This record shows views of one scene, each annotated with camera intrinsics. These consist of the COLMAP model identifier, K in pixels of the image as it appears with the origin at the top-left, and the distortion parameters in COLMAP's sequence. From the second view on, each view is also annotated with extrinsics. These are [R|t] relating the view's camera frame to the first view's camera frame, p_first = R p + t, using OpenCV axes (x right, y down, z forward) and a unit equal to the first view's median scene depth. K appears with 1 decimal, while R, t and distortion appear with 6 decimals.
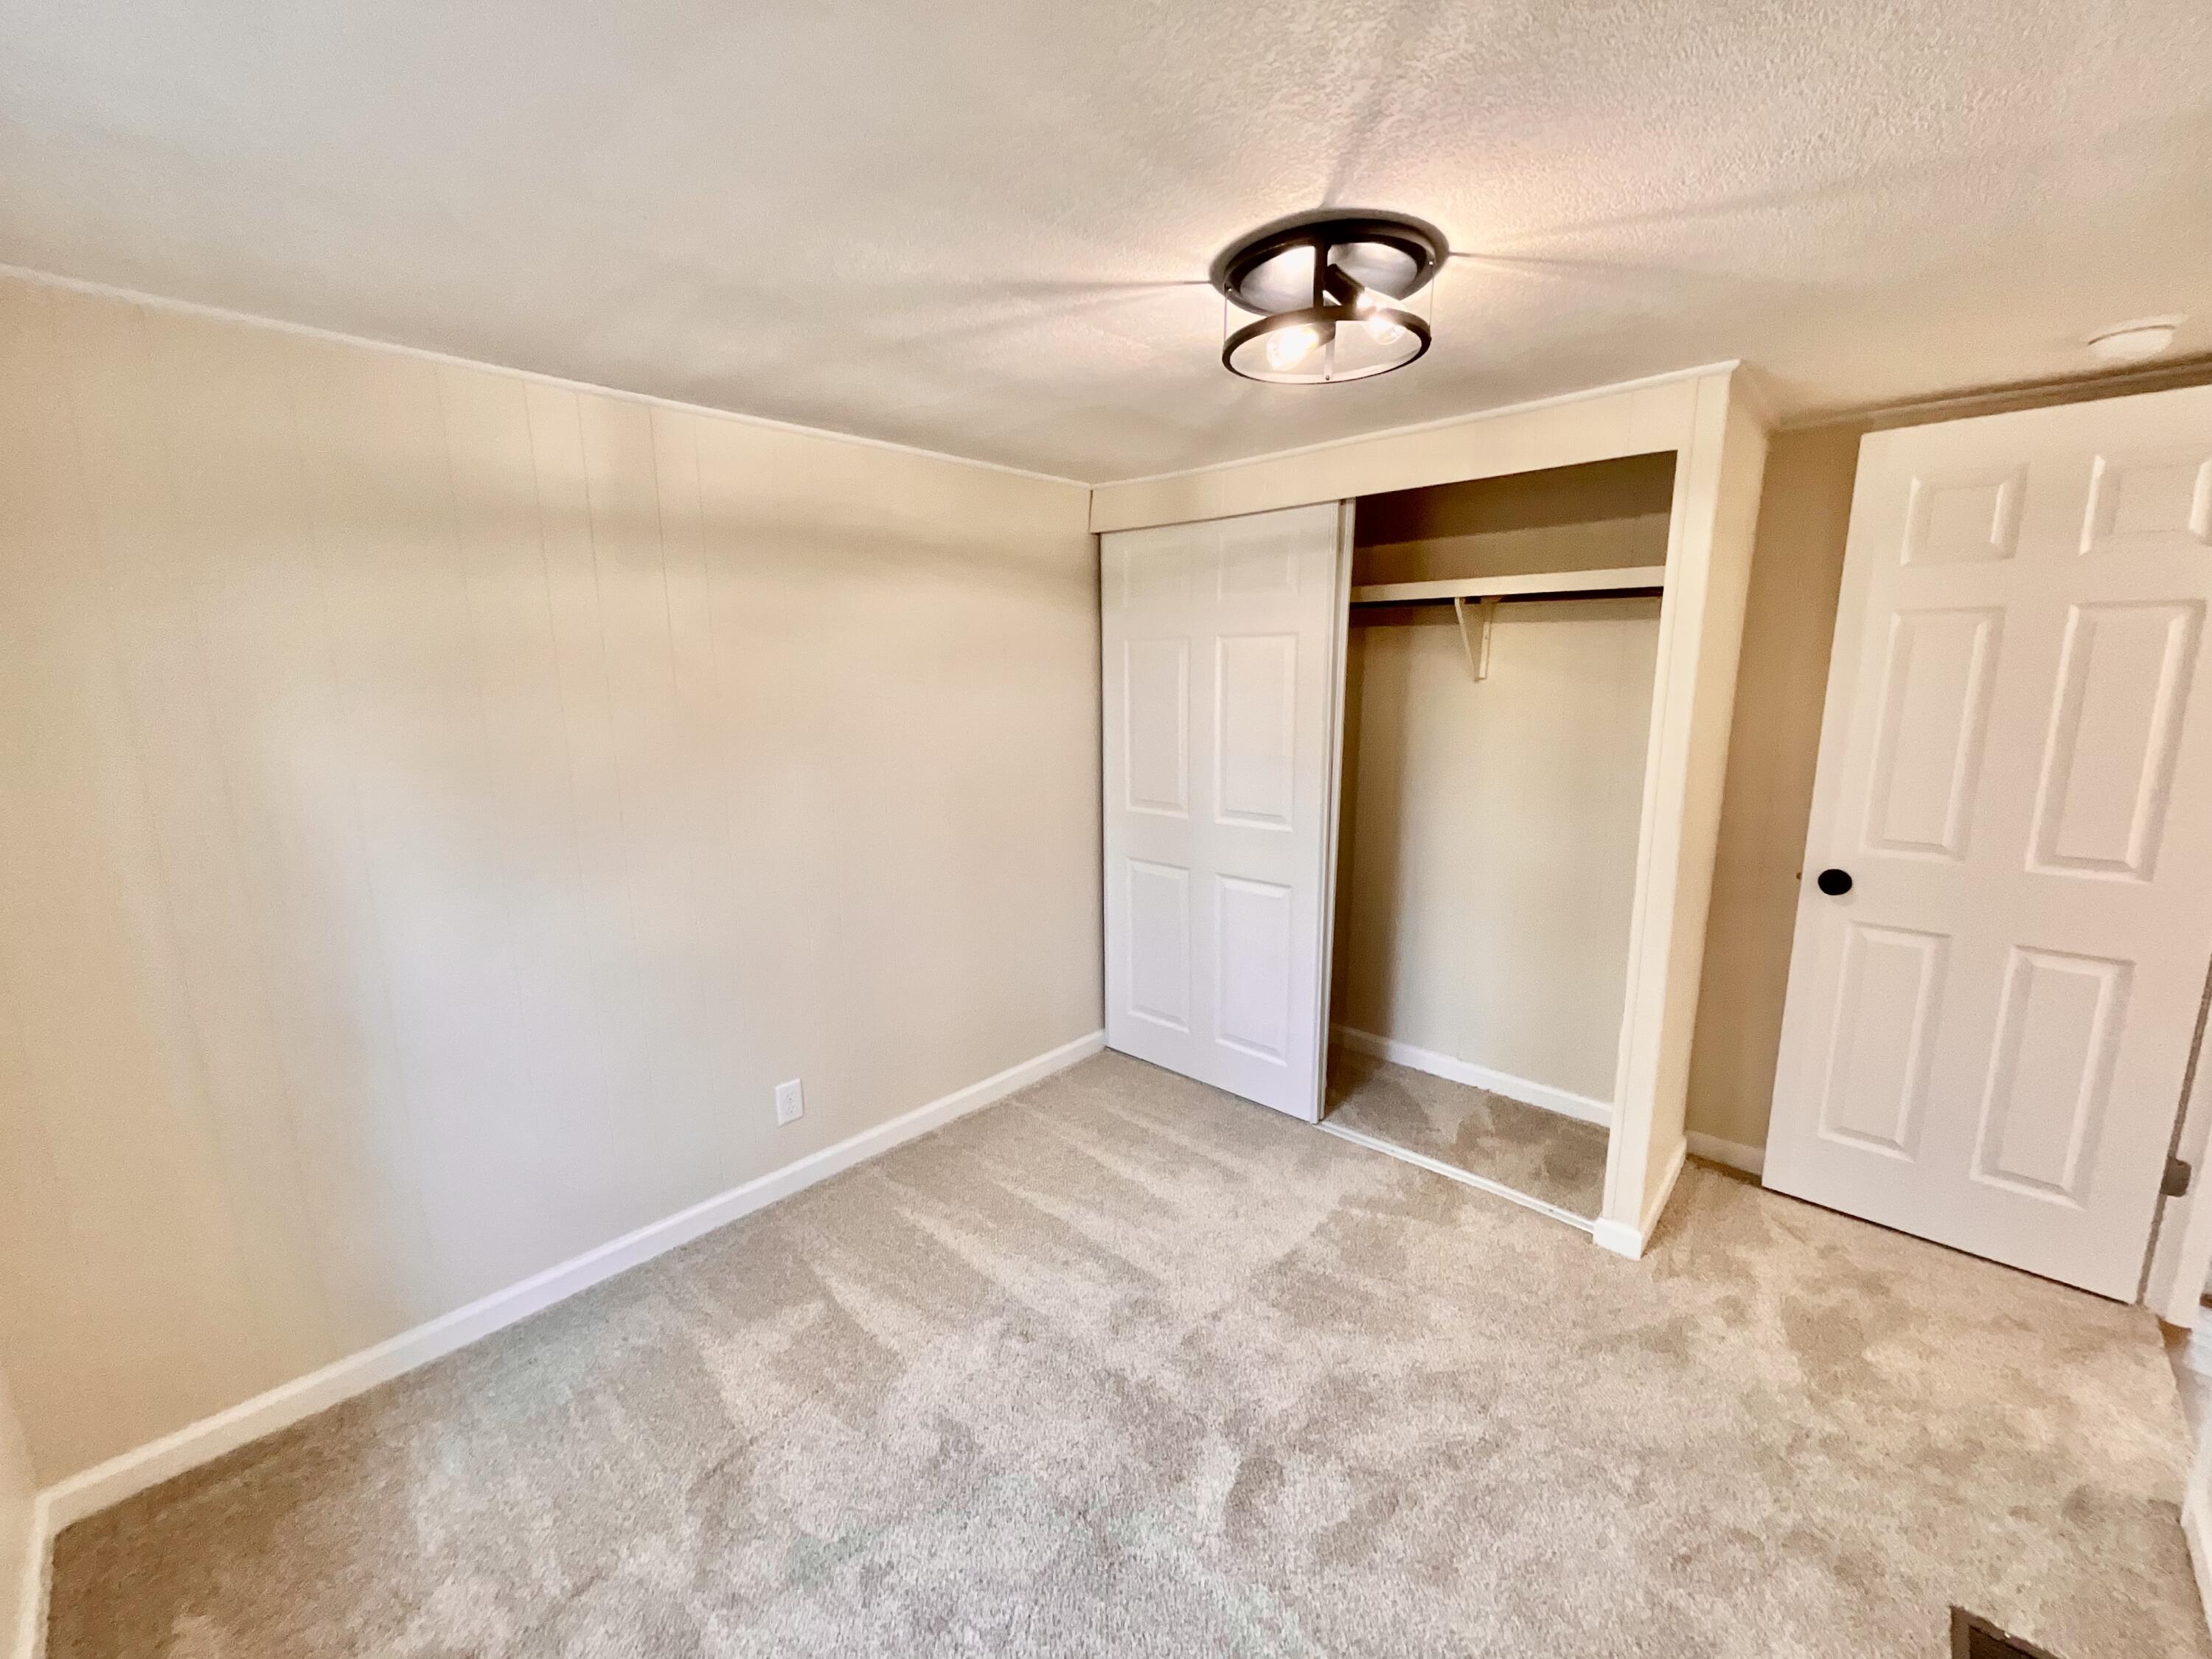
lens RADIAL K [[891.8, 0, 1113.0], [0, 891.8, 819.7], [0, 0, 1]] dist [-0.002954, -0.000178]
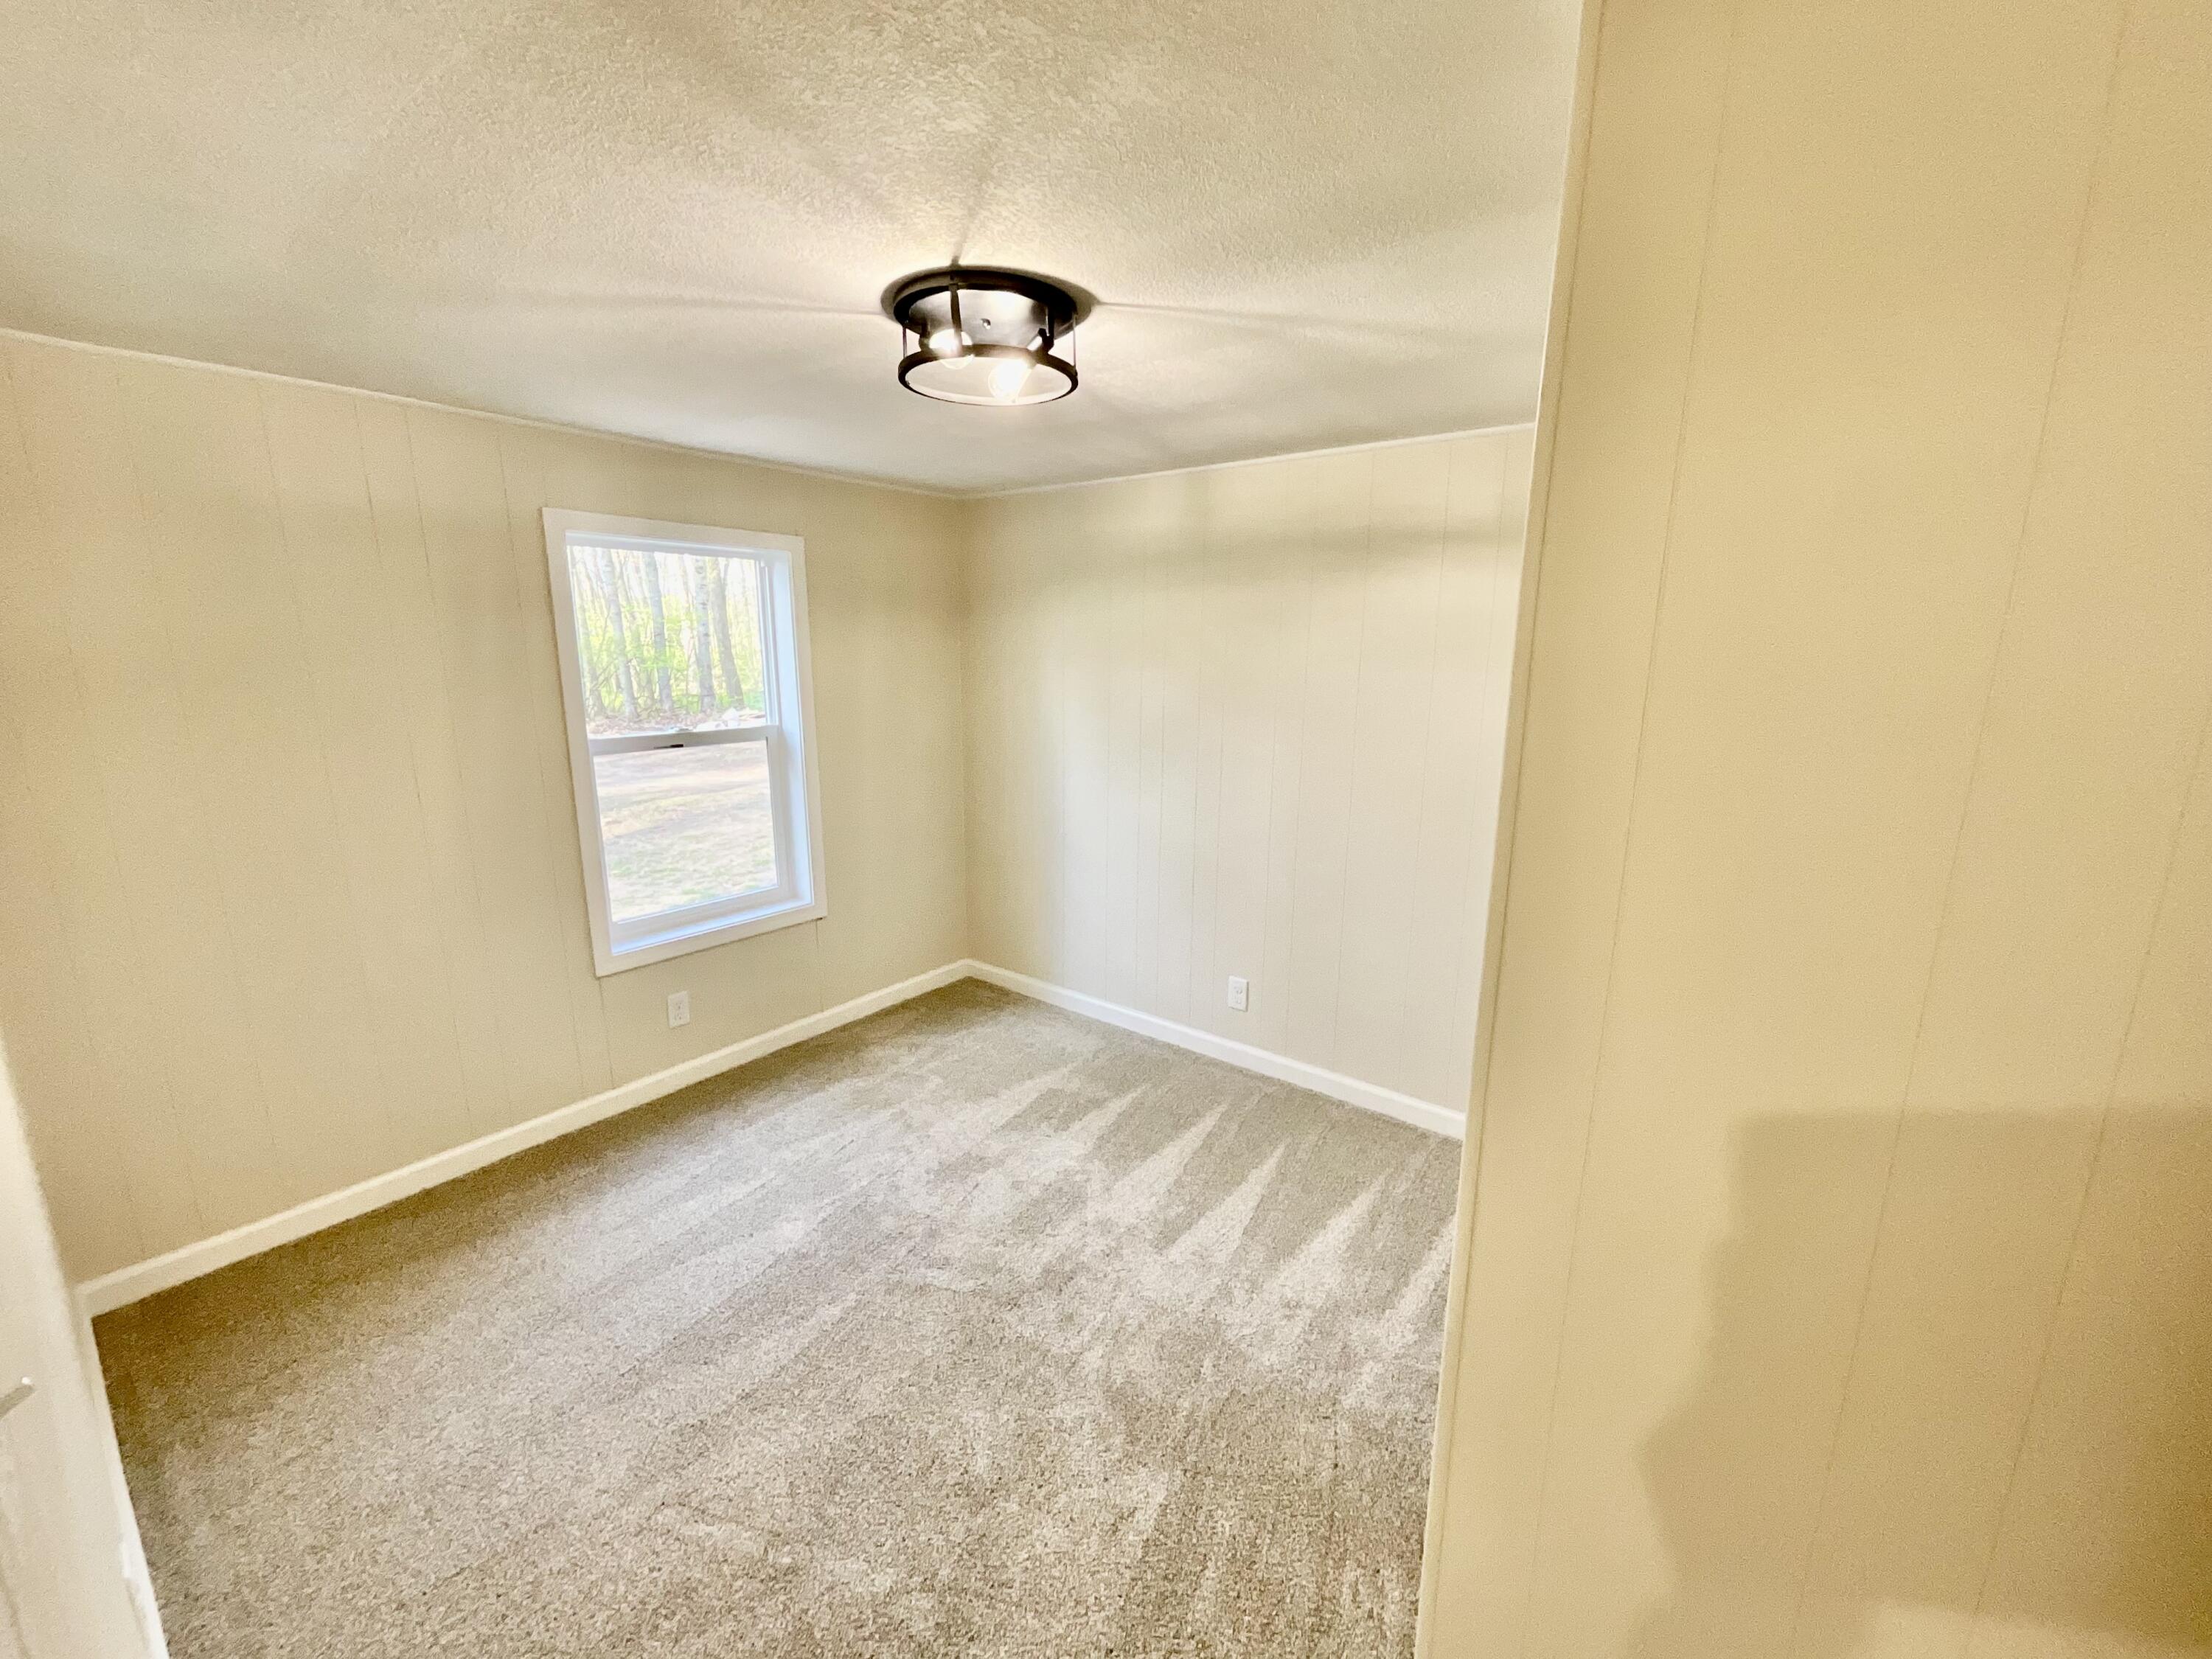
lens RADIAL K [[906.0, 0, 1106.0], [0, 906.0, 829.5], [0, 0, 1]] dist [-0.001659, -0.000099]
pose [[0.079640, 0.207288, -0.975033, 0.994339], [-0.179313, 0.965163, 0.190544, -0.146931], [0.980563, 0.159661, 0.114036, 0.747041]]
